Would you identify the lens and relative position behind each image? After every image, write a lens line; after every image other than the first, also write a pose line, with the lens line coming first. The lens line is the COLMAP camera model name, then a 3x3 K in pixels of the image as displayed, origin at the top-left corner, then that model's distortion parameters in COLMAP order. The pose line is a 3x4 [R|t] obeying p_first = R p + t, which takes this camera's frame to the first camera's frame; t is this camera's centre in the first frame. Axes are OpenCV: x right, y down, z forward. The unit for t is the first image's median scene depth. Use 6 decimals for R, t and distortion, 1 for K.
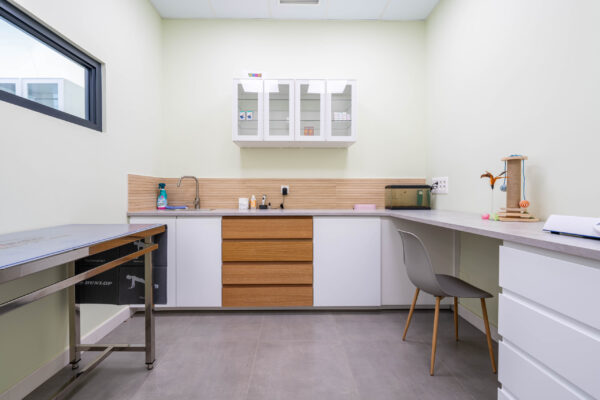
lens RADIAL K [[263.9, 0, 299.8], [0, 263.9, 192.5], [0, 0, 1]] dist [-0.000215, -0.000173]
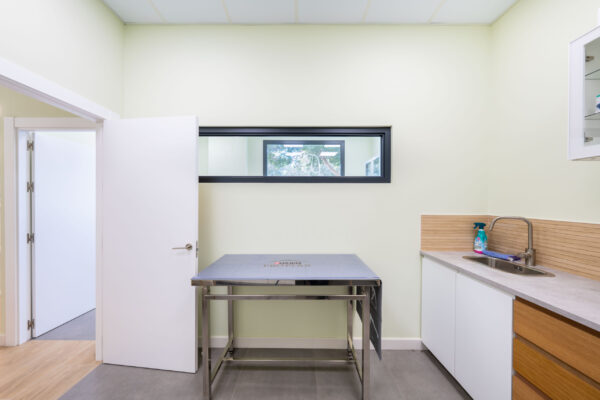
lens RADIAL K [[202.1, 0, 300.0], [0, 202.1, 200.0], [0, 0, 1]] dist [-0.001247, -0.000080]
pose [[-0.049440, -0.004948, -0.998765, 0.185239], [-0.002915, 0.999984, -0.004810, -0.121490], [0.998773, 0.002673, -0.049454, 0.539010]]
